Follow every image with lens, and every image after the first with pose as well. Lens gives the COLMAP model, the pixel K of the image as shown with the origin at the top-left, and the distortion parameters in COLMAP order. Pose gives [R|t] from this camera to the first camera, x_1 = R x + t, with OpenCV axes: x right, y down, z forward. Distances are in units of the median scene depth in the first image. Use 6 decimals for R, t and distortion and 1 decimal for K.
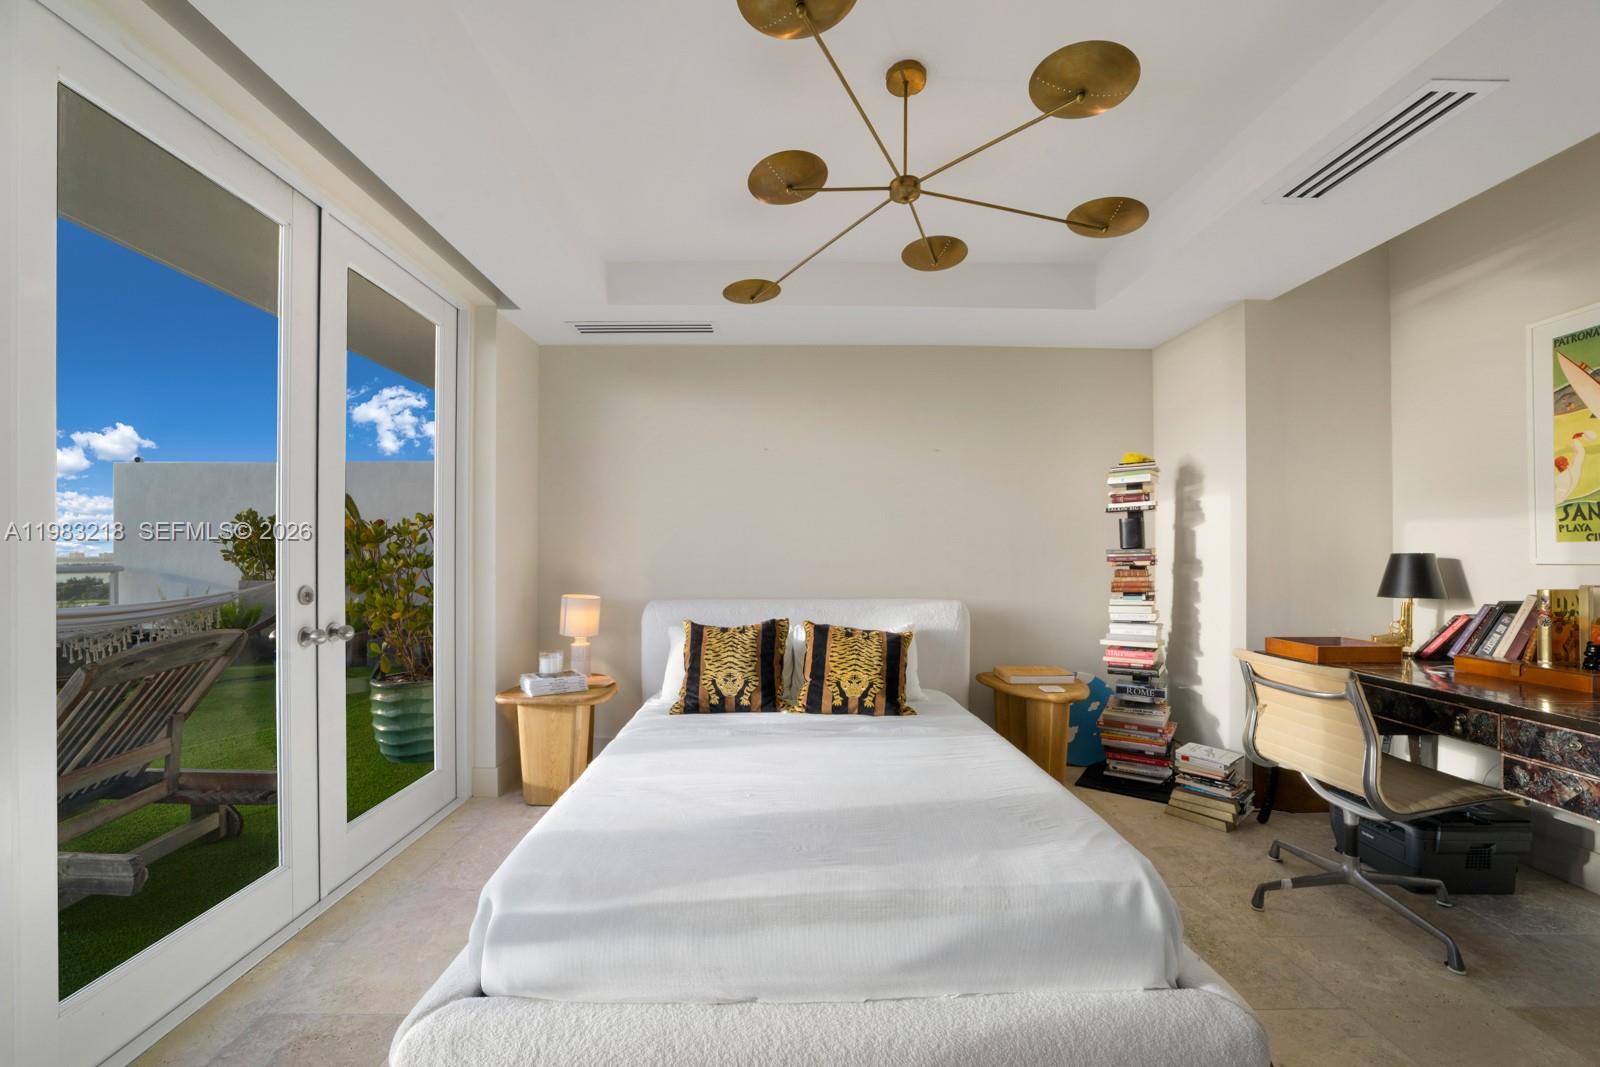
lens RADIAL K [[623.2, 0, 802.7], [0, 623.2, 545.7], [0, 0, 1]] dist [-0.023382, 0.000082]
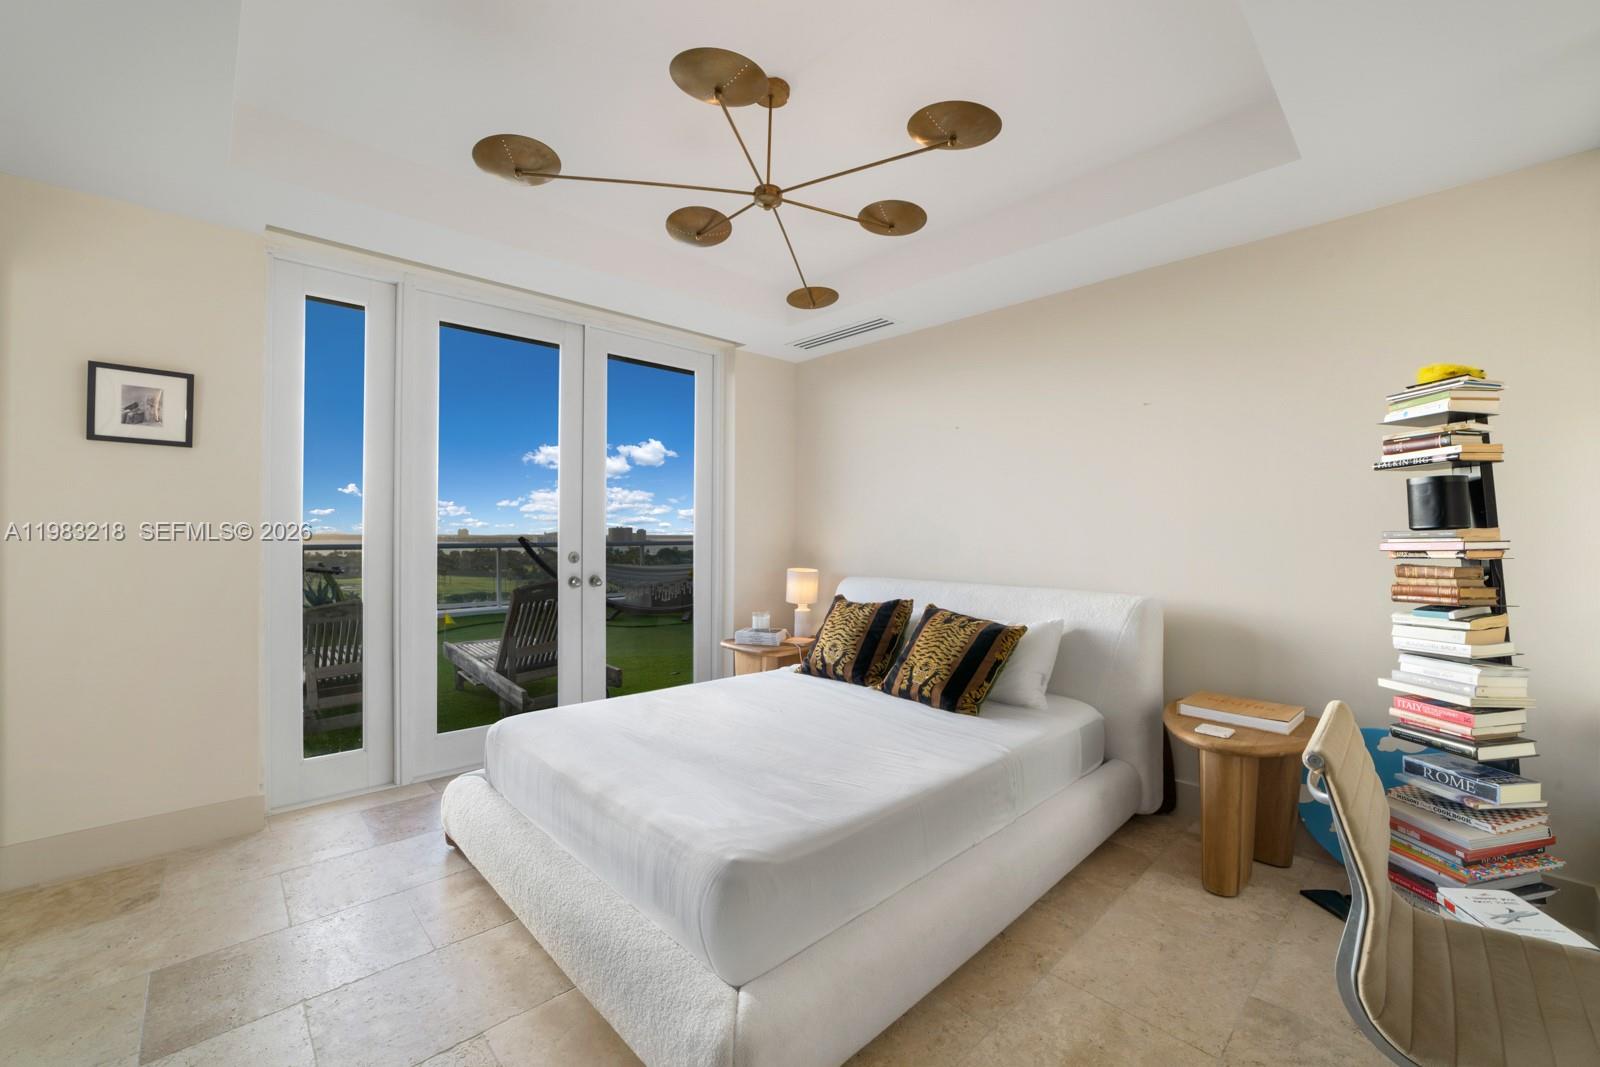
lens RADIAL K [[648.4, 0, 806.5], [0, 648.4, 524.1], [0, 0, 1]] dist [-0.000004, -0.000032]
pose [[0.682729, -0.008077, -0.730627, 0.668674], [0.003922, 0.999965, -0.007390, 0.002217], [0.730661, 0.002179, 0.682737, 0.178594]]
